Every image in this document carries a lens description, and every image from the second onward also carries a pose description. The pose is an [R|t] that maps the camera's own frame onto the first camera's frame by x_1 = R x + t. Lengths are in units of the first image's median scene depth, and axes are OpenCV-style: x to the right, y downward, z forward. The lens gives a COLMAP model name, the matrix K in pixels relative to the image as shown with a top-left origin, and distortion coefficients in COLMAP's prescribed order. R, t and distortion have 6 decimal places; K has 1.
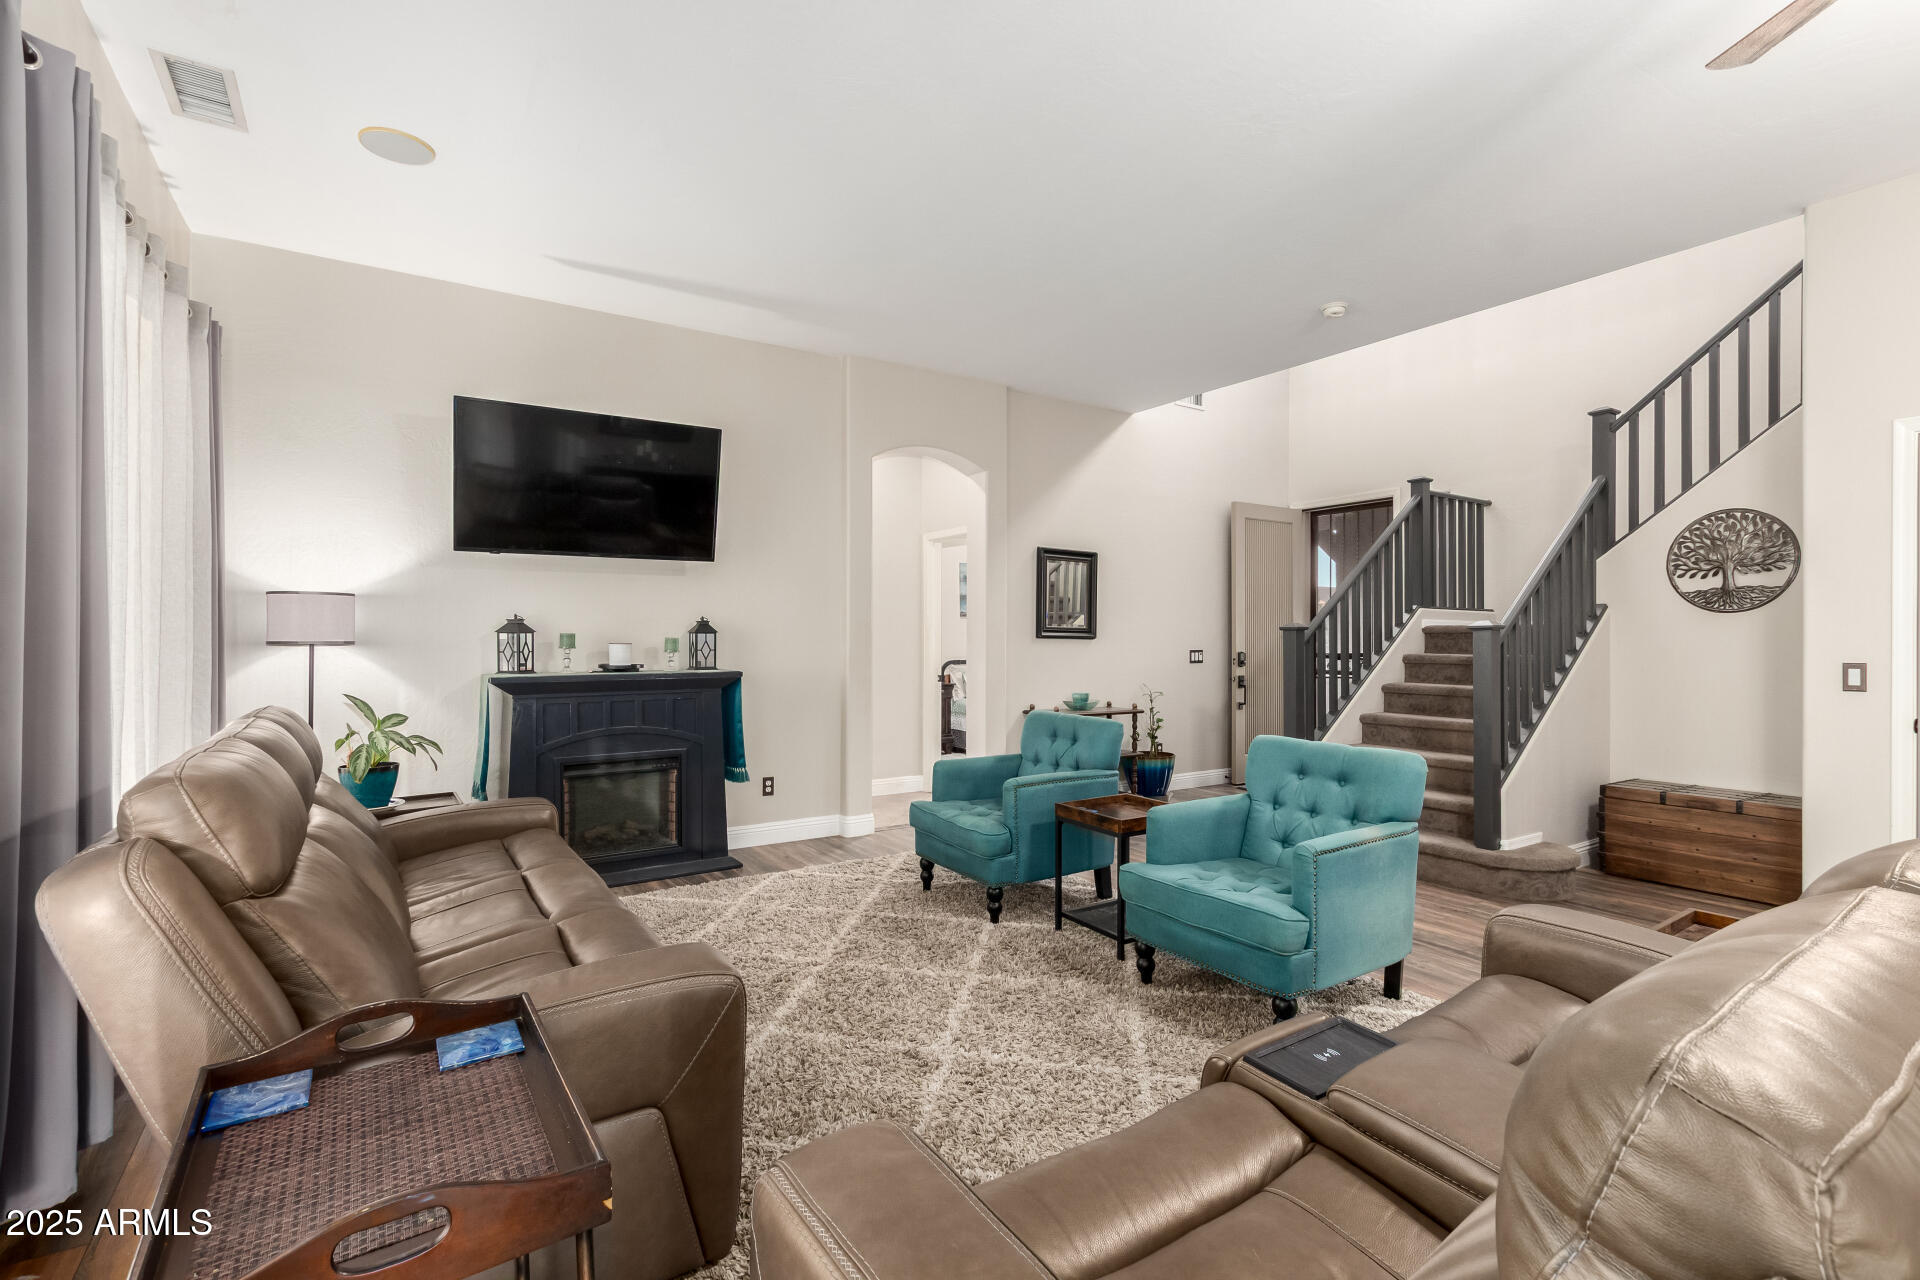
lens RADIAL K [[867.3, 0, 953.5], [0, 867.3, 639.2], [0, 0, 1]] dist [0.004349, -0.000332]
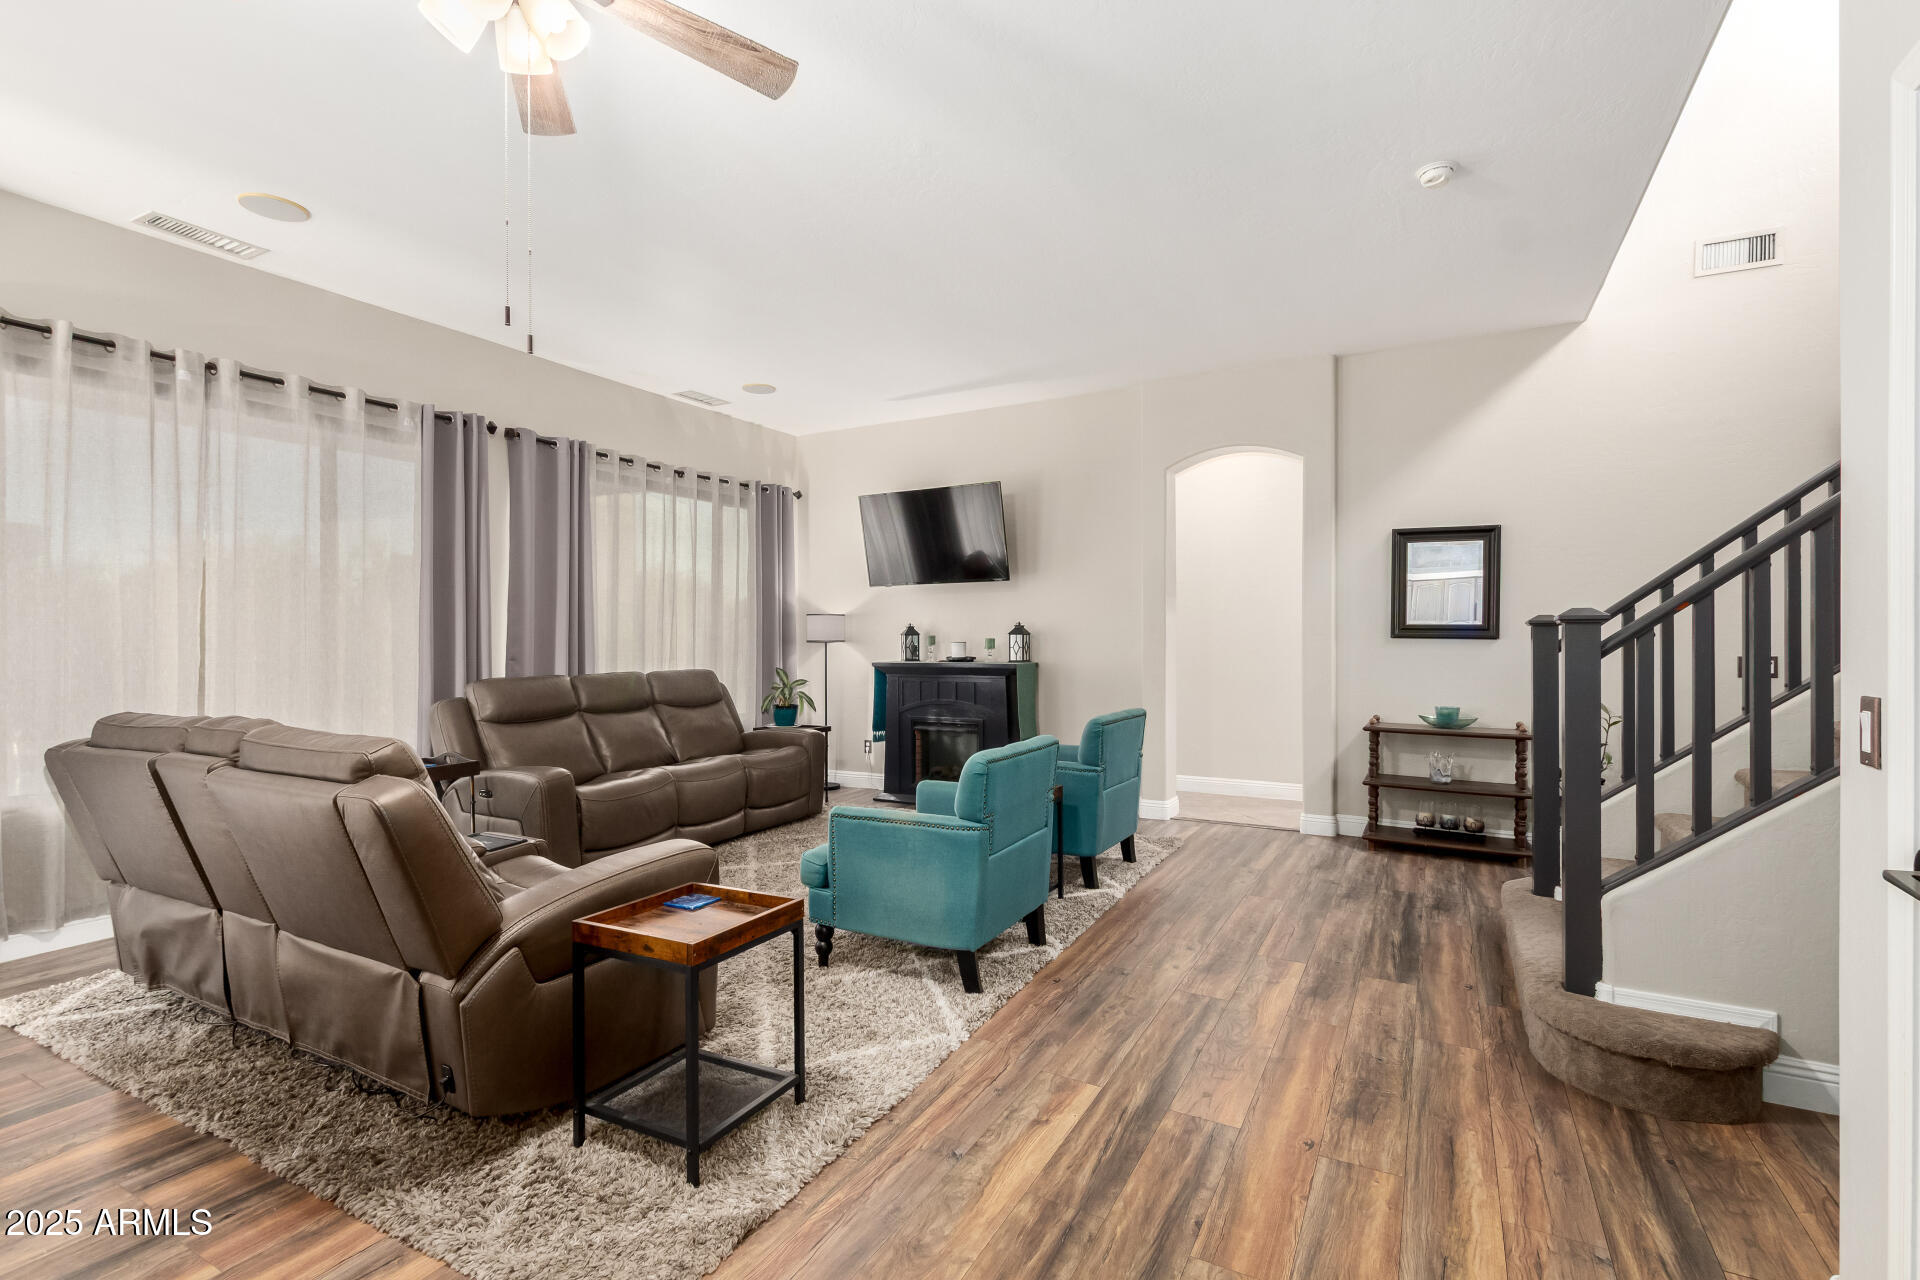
lens RADIAL K [[867.3, 0, 953.5], [0, 867.3, 639.2], [0, 0, 1]] dist [0.004349, -0.000332]
pose [[0.463229, -0.000990, -0.886238, 0.881463], [-0.000393, 0.999999, -0.001323, 0.001870], [0.886238, 0.000961, 0.463229, 0.321030]]
